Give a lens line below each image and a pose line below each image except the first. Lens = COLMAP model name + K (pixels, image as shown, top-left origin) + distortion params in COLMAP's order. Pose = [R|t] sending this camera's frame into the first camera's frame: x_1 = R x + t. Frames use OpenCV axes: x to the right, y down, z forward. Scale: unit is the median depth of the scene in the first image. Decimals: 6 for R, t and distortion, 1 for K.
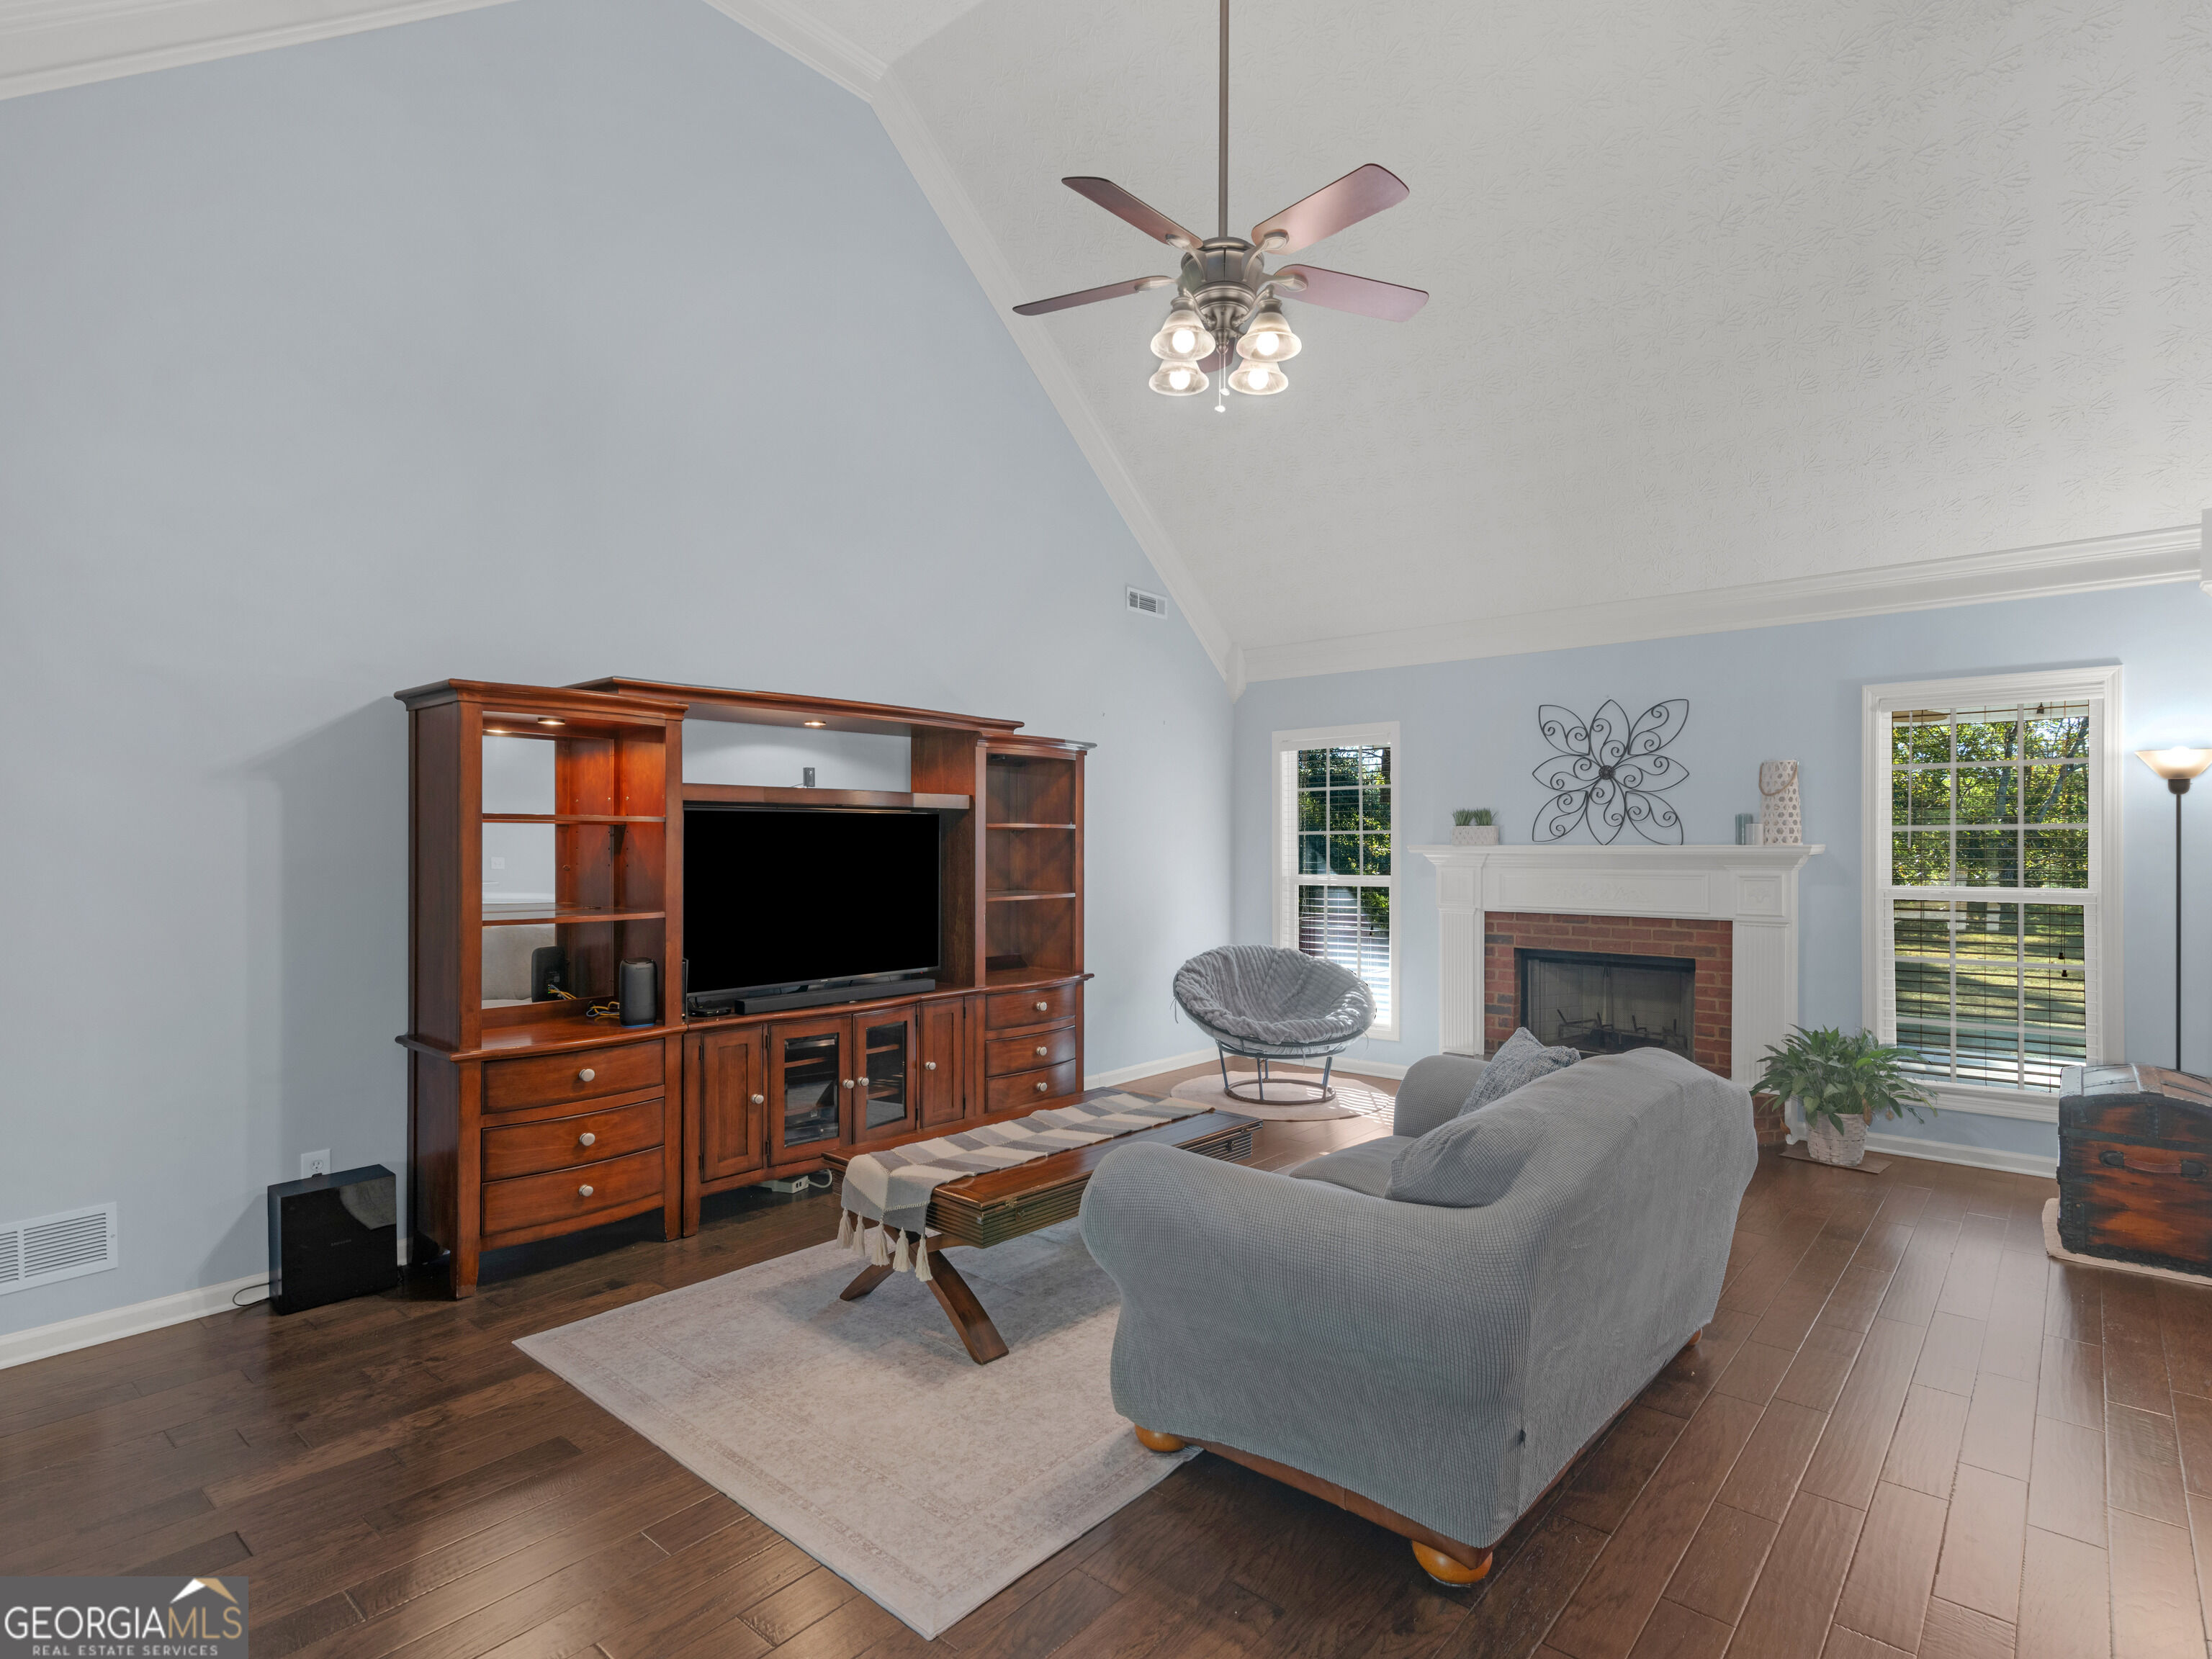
lens RADIAL K [[1118.8, 0, 1136.5], [0, 1118.8, 841.3], [0, 0, 1]] dist [0.013554, -0.000579]
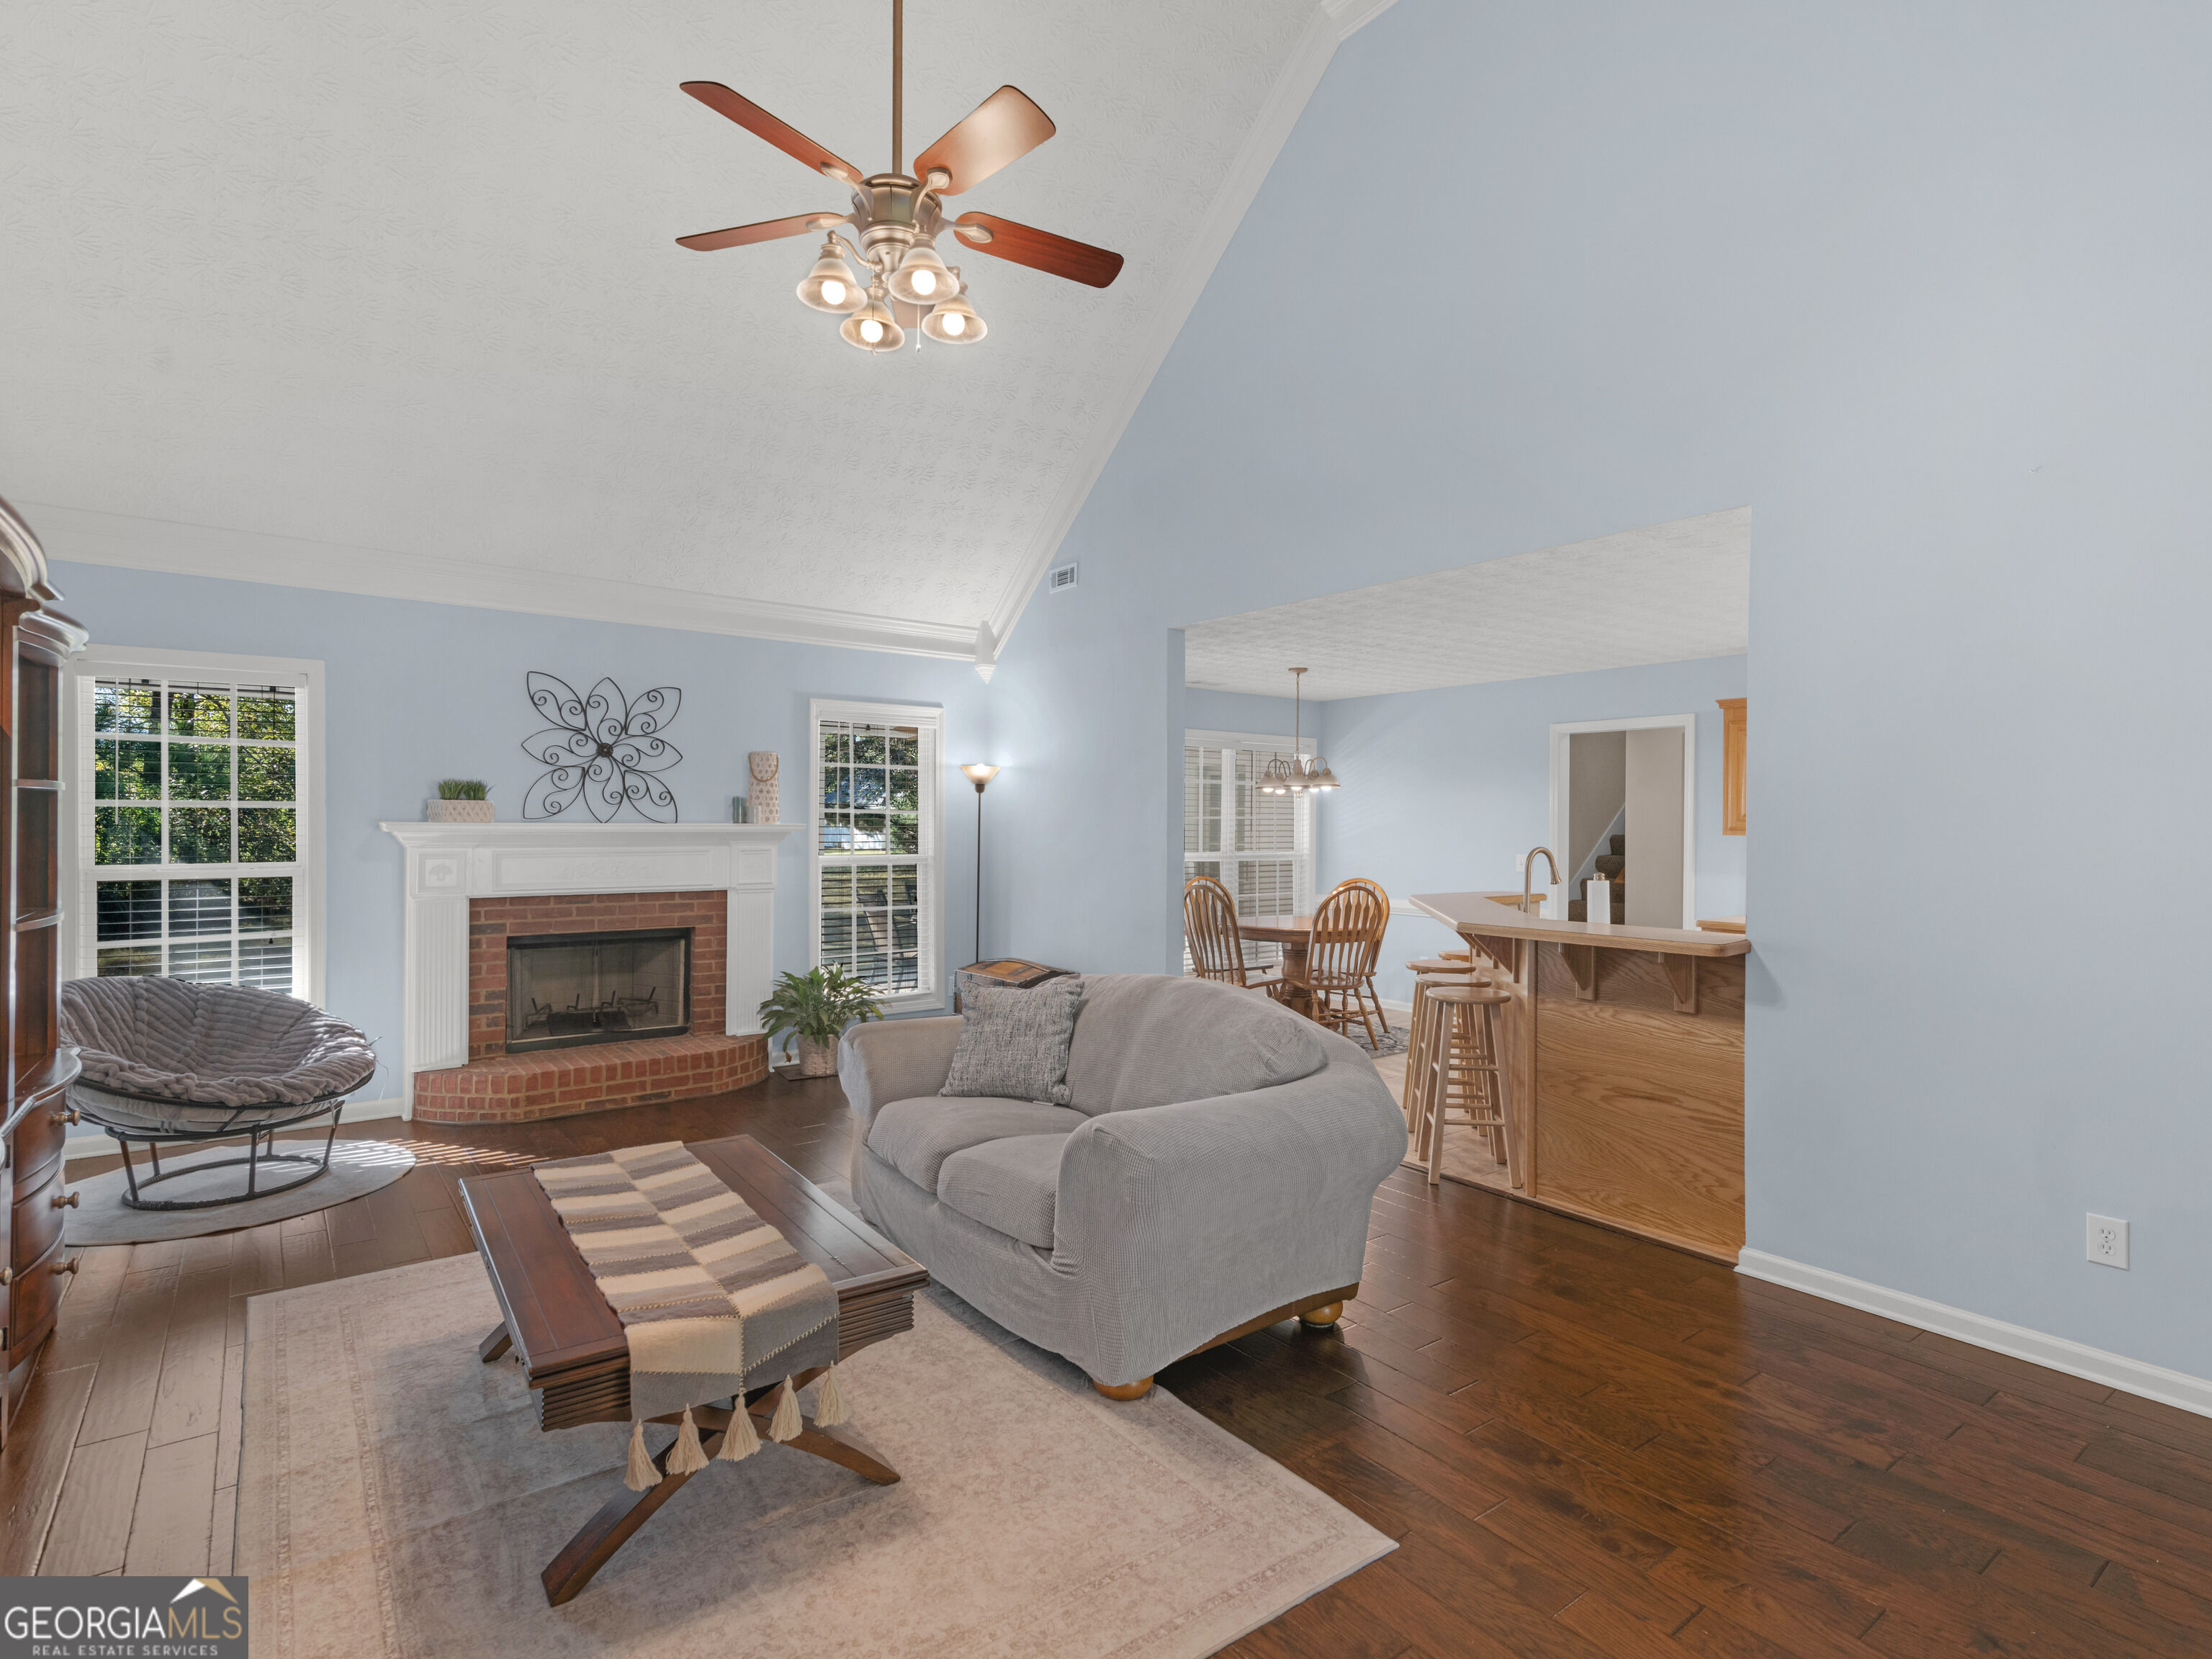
lens RADIAL K [[1112.3, 0, 1093.3], [0, 1112.3, 819.7], [0, 0, 1]] dist [0.001956, 0.000469]
pose [[0.230419, 0.005124, 0.973078, -0.446676], [-0.007074, 0.999969, -0.003590, 0.001048], [-0.973066, -0.006057, 0.230448, 0.352379]]
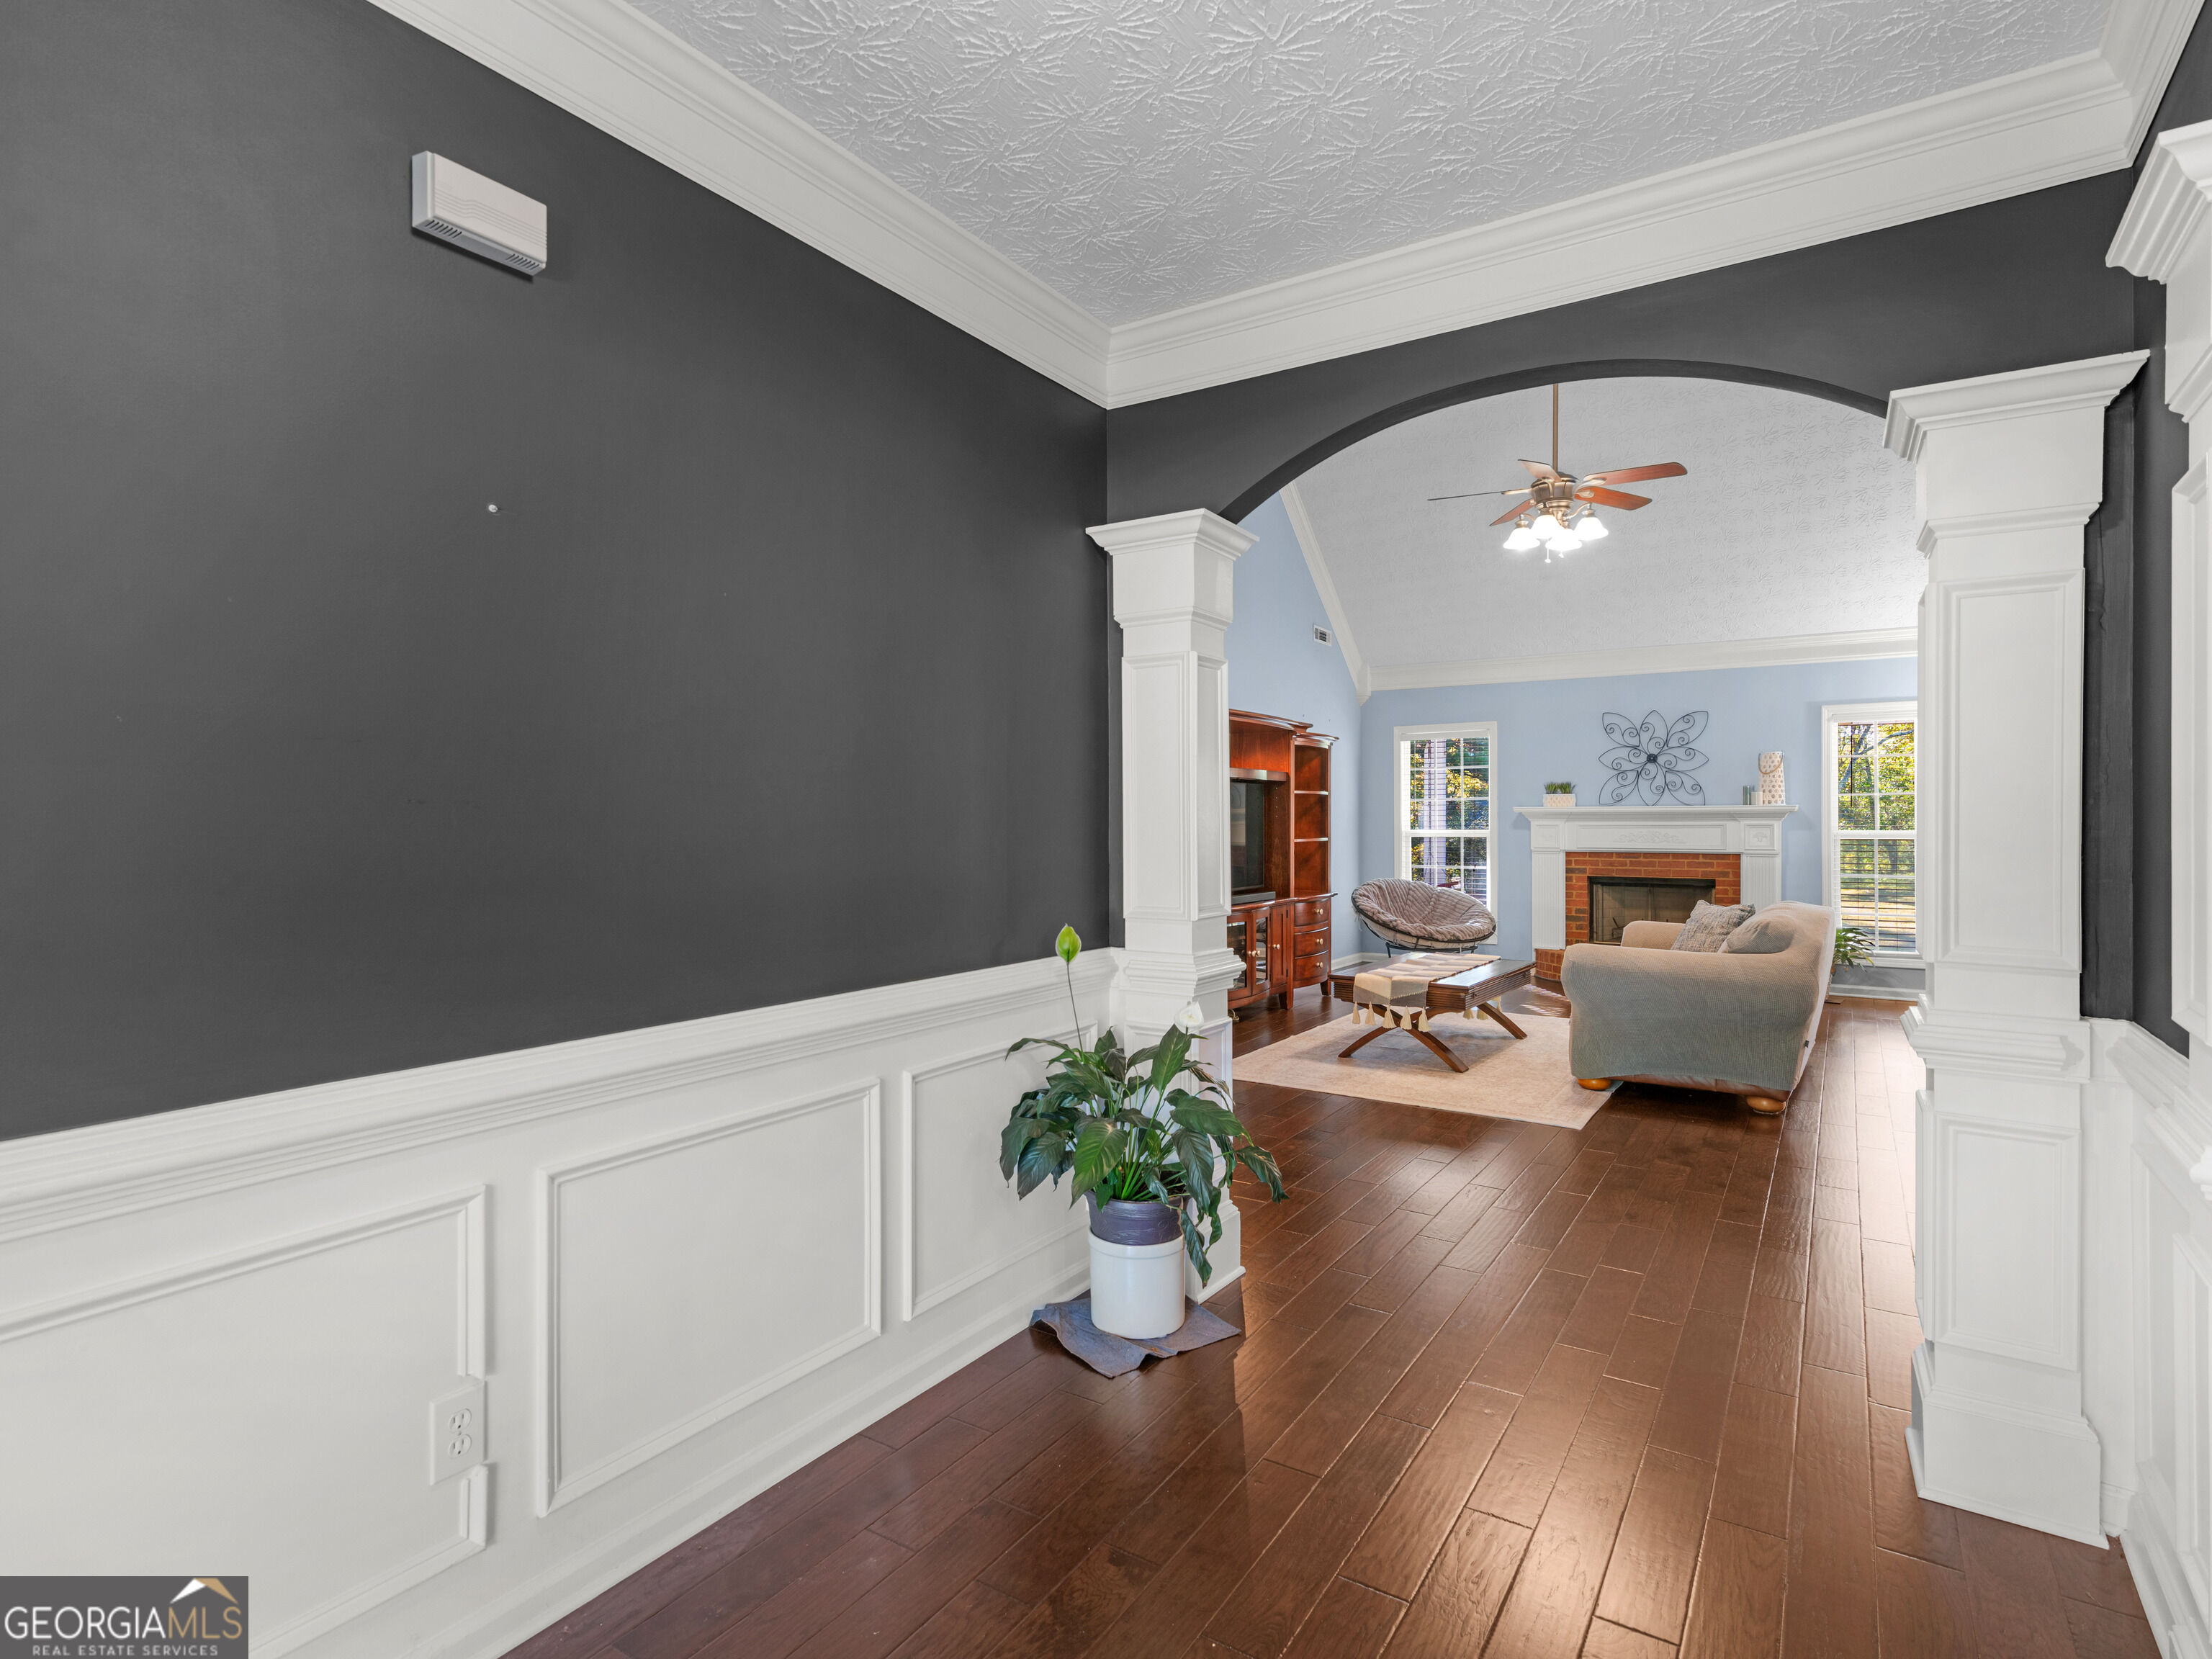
lens RADIAL K [[1112.3, 0, 1093.3], [0, 1112.3, 819.7], [0, 0, 1]] dist [0.001956, 0.000469]
pose [[0.994342, -0.002047, 0.106208, -0.493620], [0.001841, 0.999996, 0.002040, 0.016964], [-0.106212, -0.001833, 0.994342, -0.415968]]
